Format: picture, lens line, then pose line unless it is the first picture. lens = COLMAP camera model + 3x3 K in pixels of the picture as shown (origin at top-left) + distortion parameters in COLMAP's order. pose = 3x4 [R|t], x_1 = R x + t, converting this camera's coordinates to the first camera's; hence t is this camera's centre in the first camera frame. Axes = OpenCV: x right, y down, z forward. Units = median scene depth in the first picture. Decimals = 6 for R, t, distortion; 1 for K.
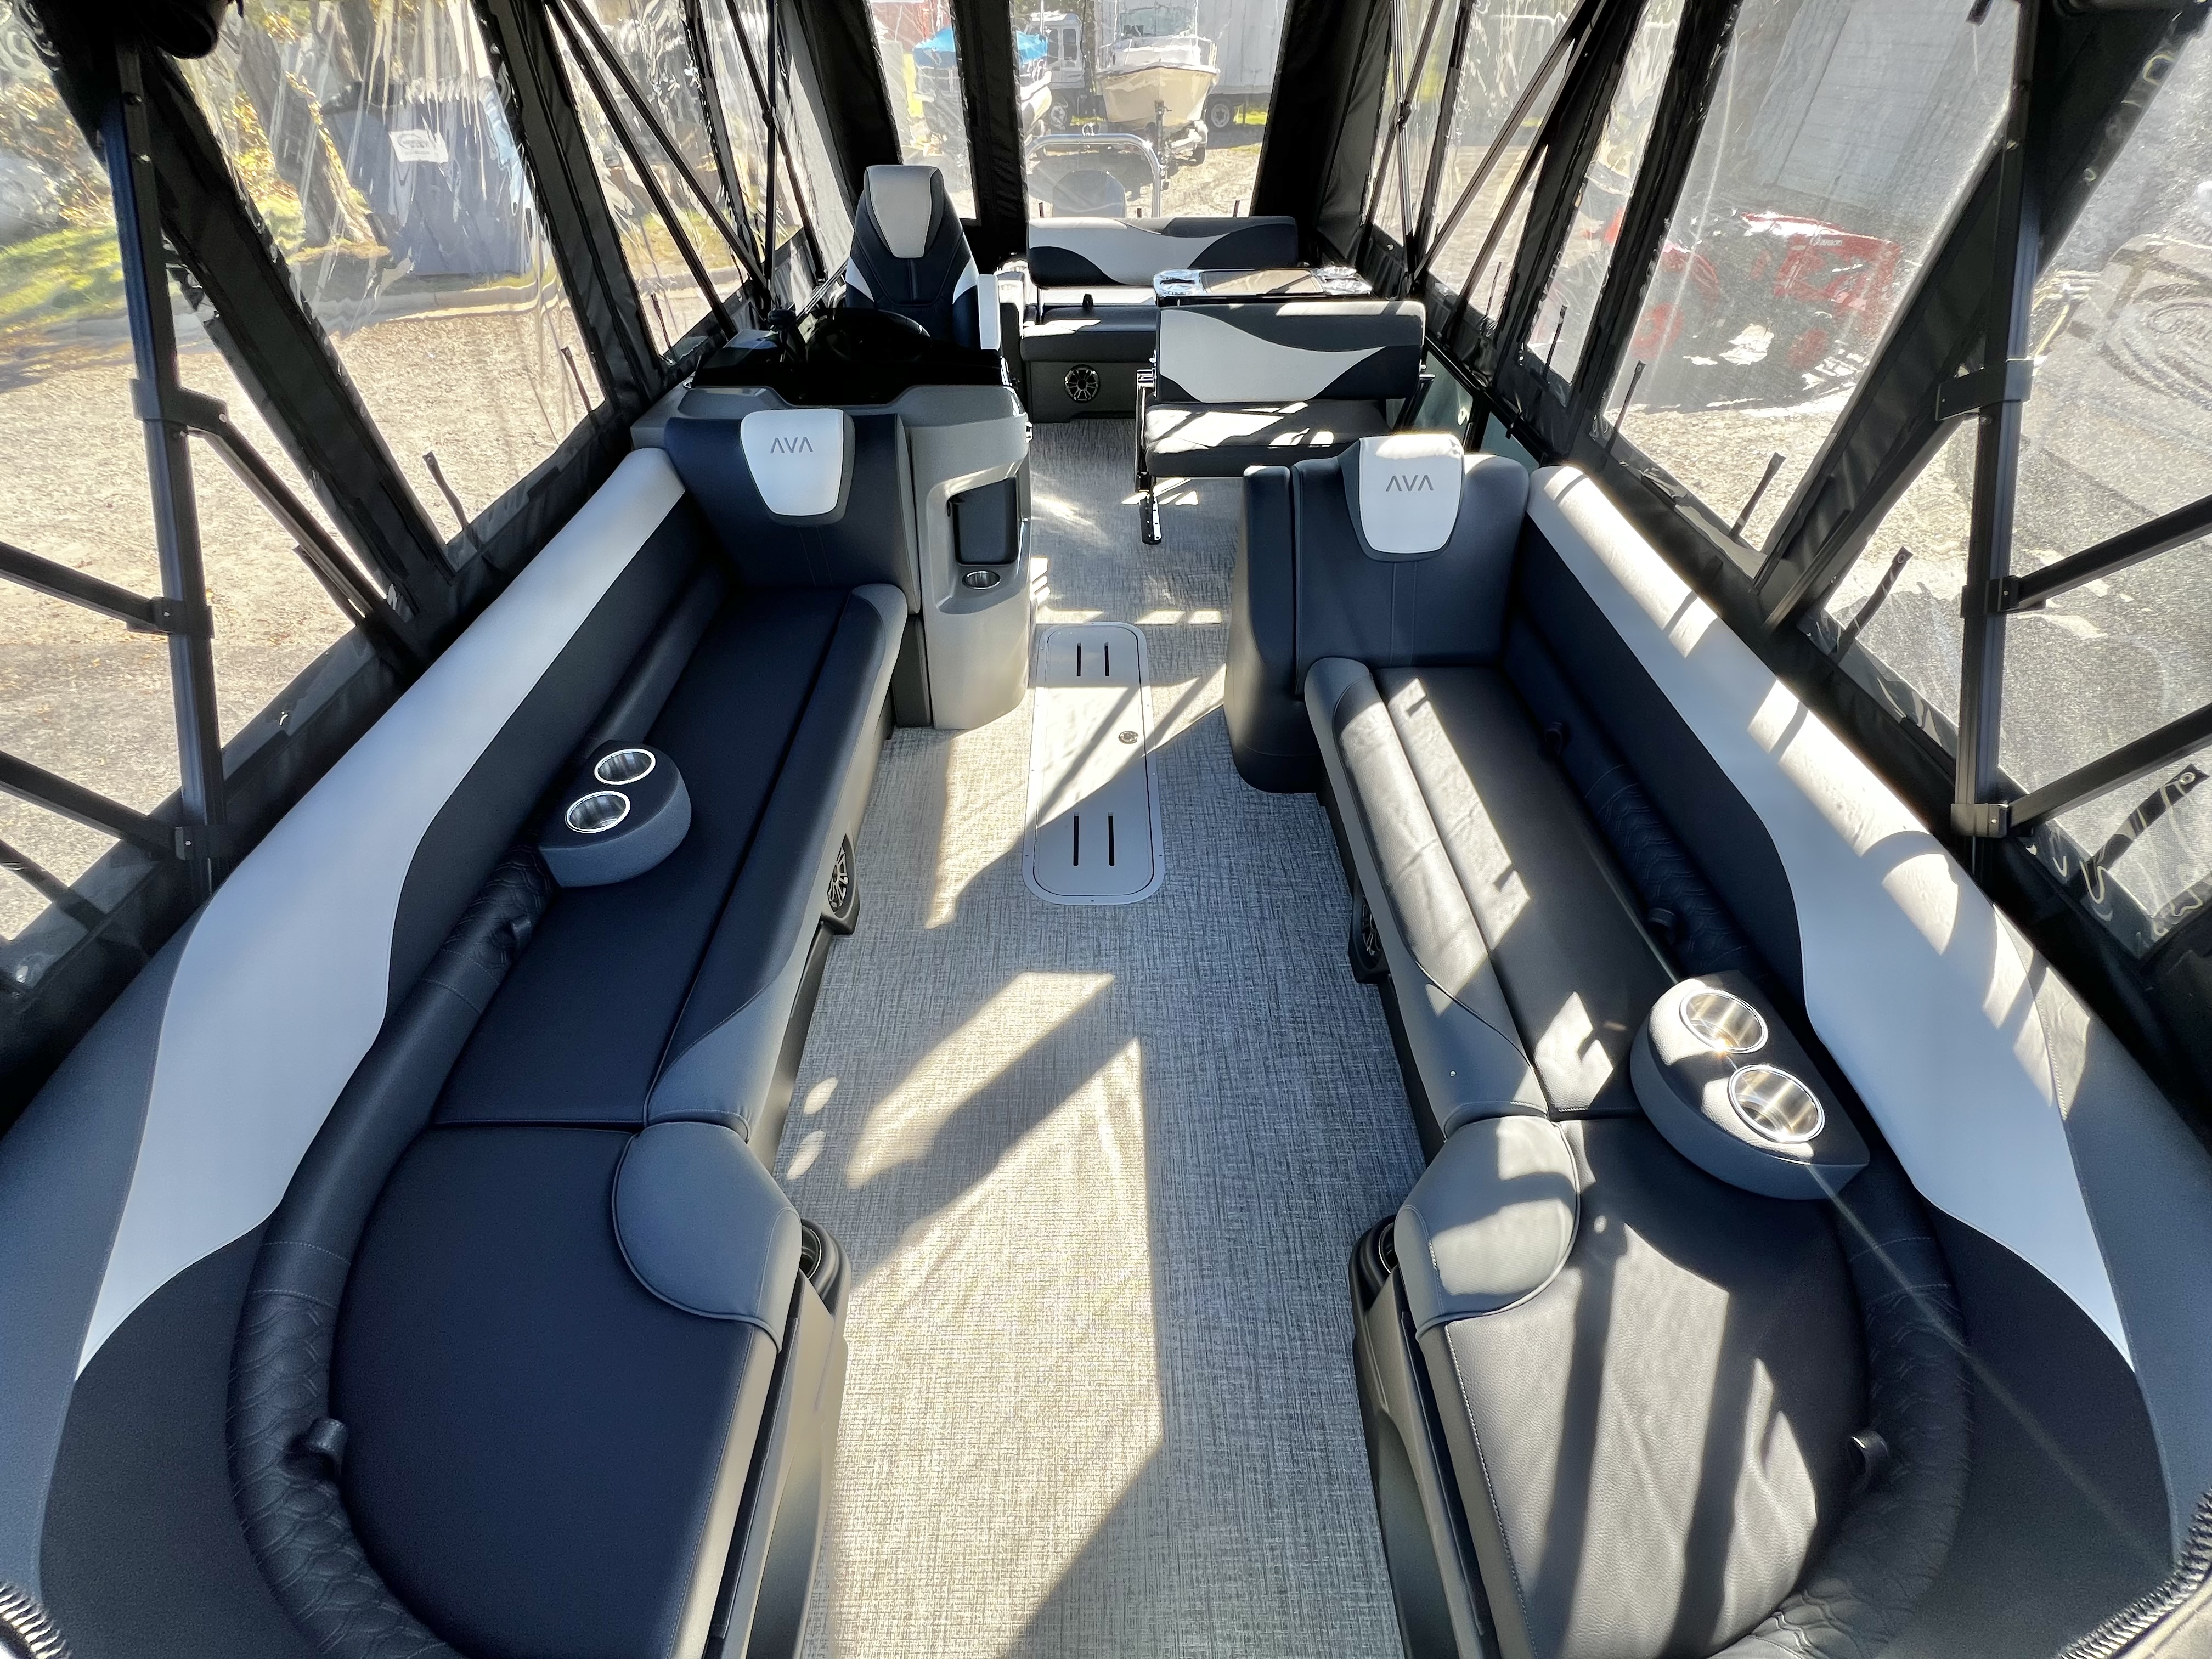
lens RADIAL K [[882.8, 0, 1102.3], [0, 882.8, 836.8], [0, 0, 1]] dist [-0.006887, -0.001615]
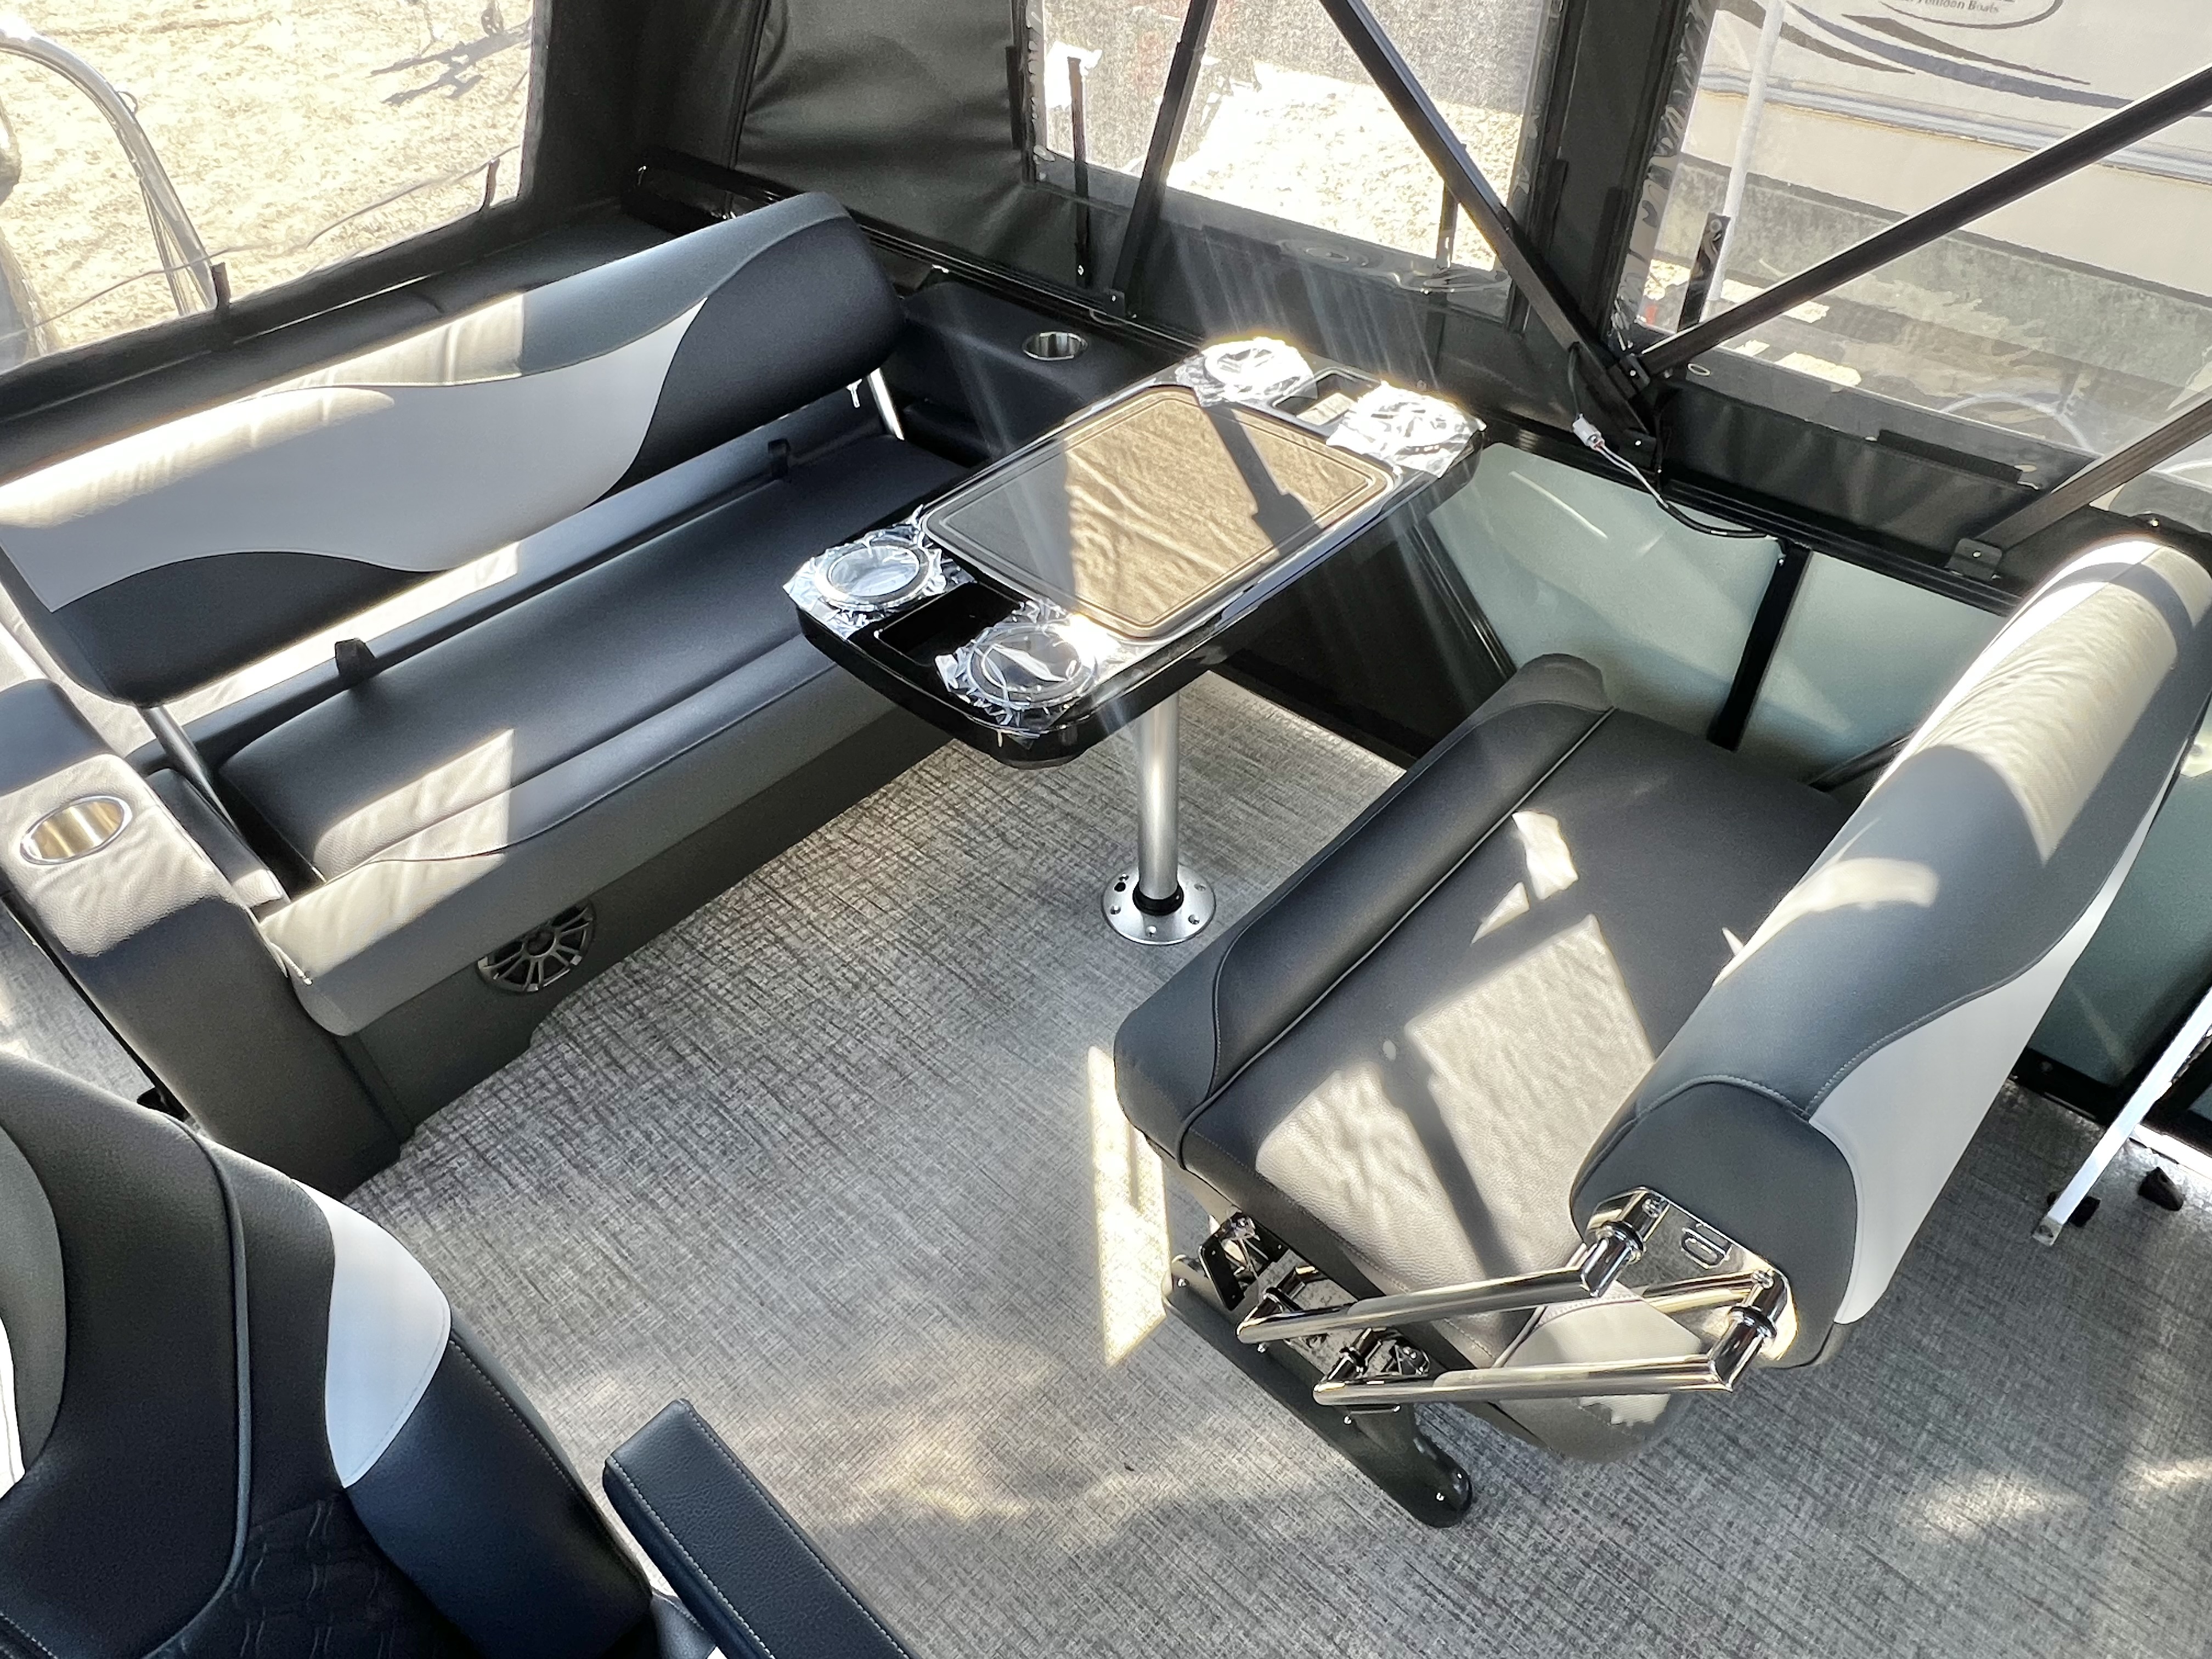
lens RADIAL K [[1366.3, 0, 1090.6], [0, 1366.3, 843.3], [0, 0, 1]] dist [-0.004984, -0.002164]
pose [[0.689046, -0.515886, 0.508996, -0.192130], [0.522938, 0.840181, 0.143635, -0.910784], [-0.501748, 0.167202, 0.848701, 0.953494]]
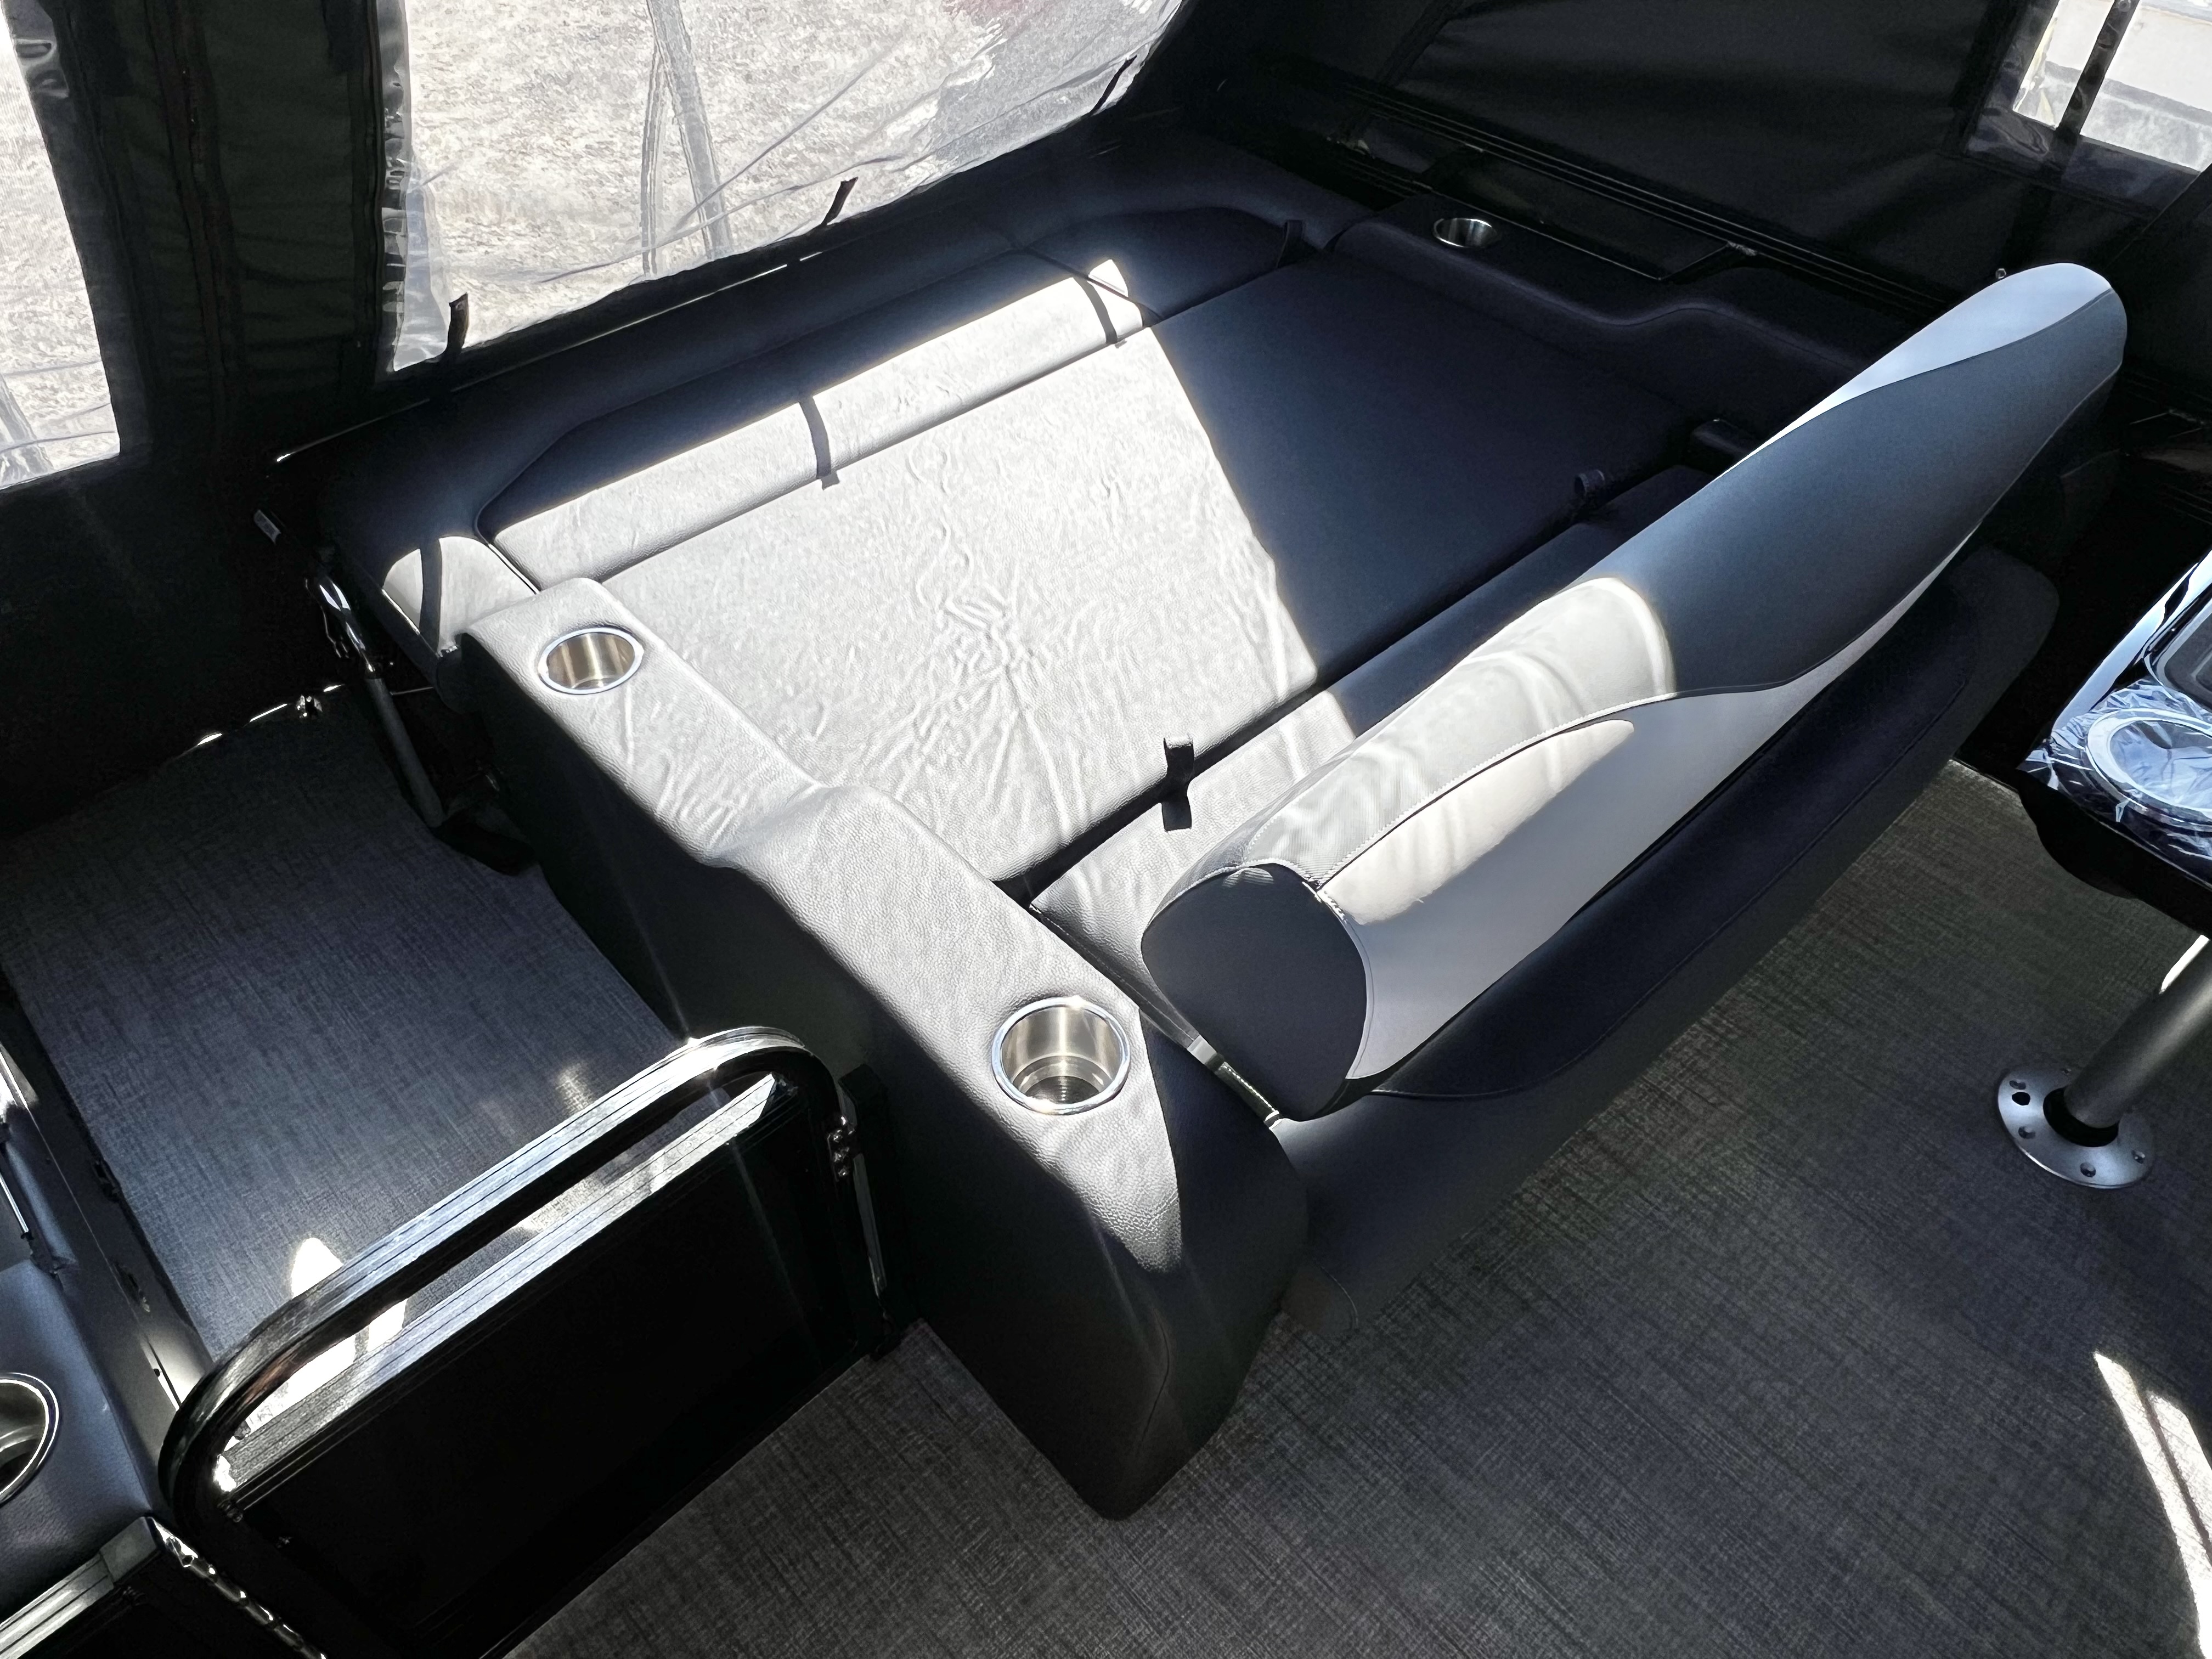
lens RADIAL K [[1465.5, 0, 1093.4], [0, 1465.5, 853.8], [0, 0, 1]] dist [0.004361, -0.001624]
pose [[0.740740, -0.482824, 0.467103, -0.371840], [0.459772, 0.871314, 0.171525, -1.198993], [-0.489810, 0.087706, 0.867406, 1.286092]]
